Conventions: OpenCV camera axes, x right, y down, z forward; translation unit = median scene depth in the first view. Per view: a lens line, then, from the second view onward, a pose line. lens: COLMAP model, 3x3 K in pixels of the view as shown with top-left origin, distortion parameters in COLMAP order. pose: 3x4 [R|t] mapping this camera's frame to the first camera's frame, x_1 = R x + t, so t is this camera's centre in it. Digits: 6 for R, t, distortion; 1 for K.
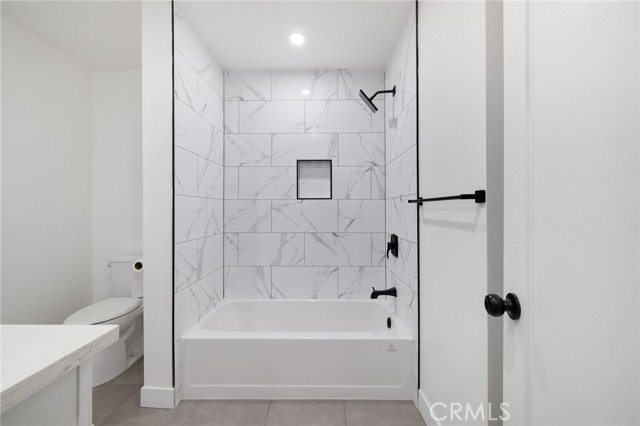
lens RADIAL K [[271.0, 0, 320.0], [0, 271.0, 213.0], [0, 0, 1]] dist [0.000836, 0.000026]
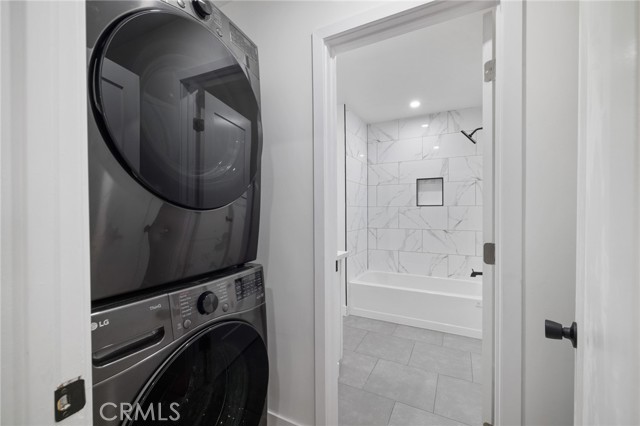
lens RADIAL K [[271.0, 0, 320.0], [0, 271.0, 213.0], [0, 0, 1]] dist [0.000836, 0.000026]
pose [[0.891557, 0.000131, -0.452909, 0.110363], [0.001050, 0.999997, 0.002356, -0.018241], [0.452908, -0.002576, 0.891554, -0.526977]]
